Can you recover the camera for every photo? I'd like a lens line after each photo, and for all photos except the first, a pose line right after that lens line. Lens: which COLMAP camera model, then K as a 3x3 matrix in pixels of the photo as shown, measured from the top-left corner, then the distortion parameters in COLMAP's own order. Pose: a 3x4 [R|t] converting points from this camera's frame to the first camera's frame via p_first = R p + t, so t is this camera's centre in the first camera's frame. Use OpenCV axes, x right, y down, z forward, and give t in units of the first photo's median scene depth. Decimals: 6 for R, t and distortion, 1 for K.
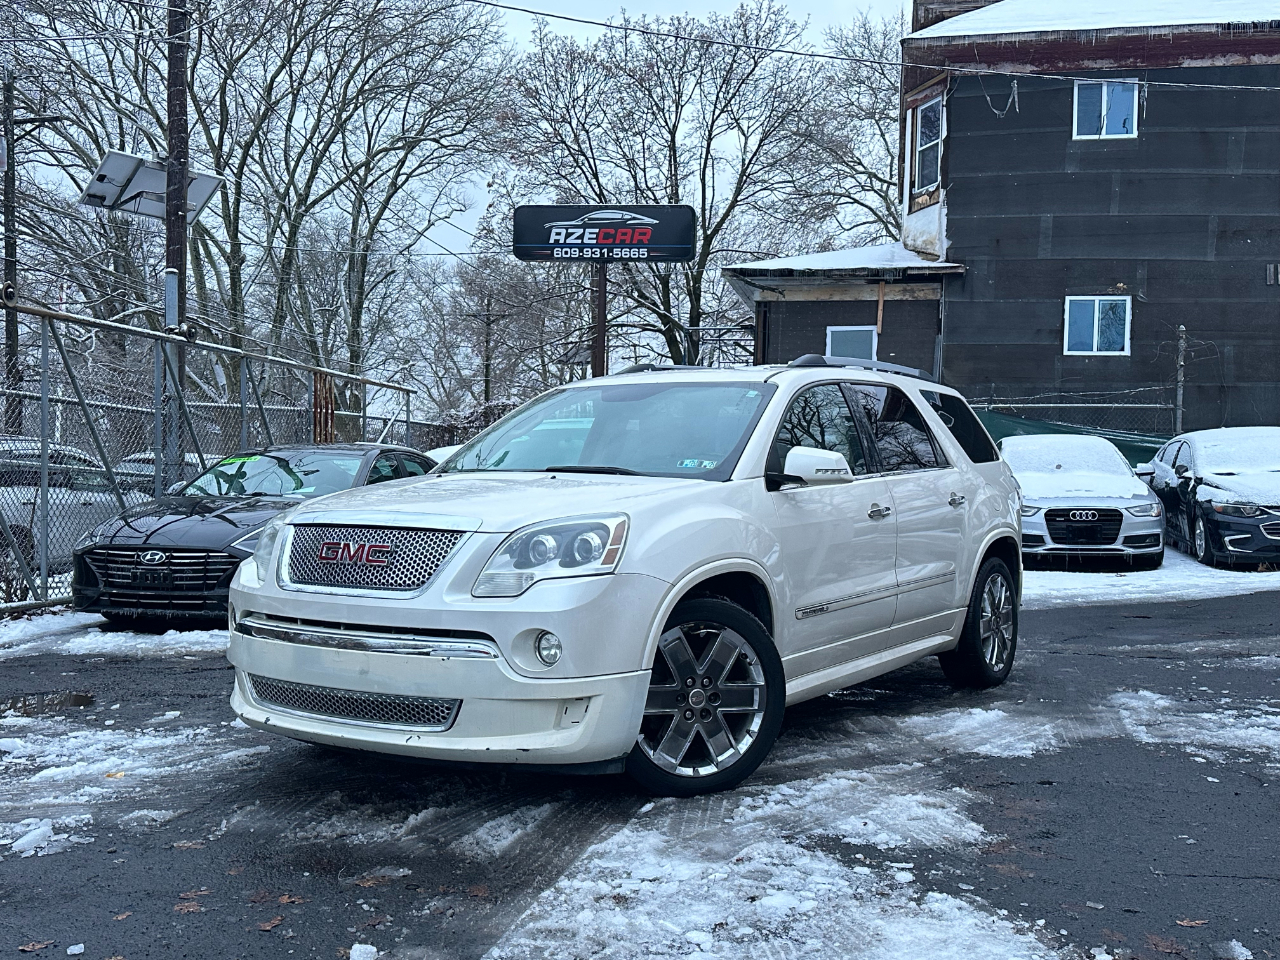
lens RADIAL K [[1241.8, 0, 645.0], [0, 1241.8, 484.1], [0, 0, 1]] dist [0.067691, 0.000000]
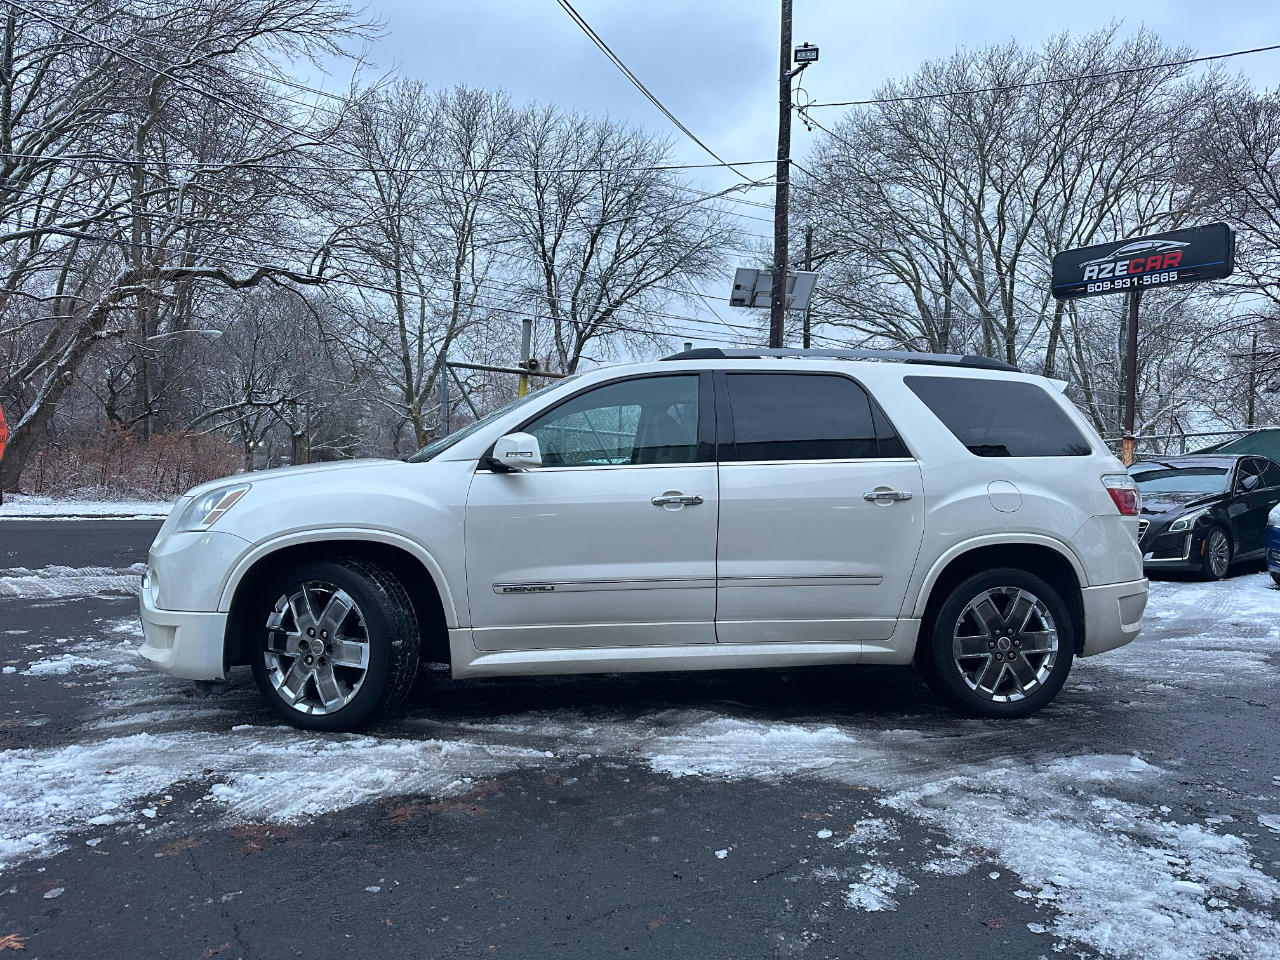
lens RADIAL K [[887.3, 0, 640.5], [0, 887.3, 472.7], [0, 0, 1]] dist [0.053520, -0.059533]
pose [[0.704375, -0.001105, -0.709827, 0.243446], [-0.021645, 0.999500, -0.023035, 0.006427], [0.709498, 0.031589, 0.703999, 0.178228]]
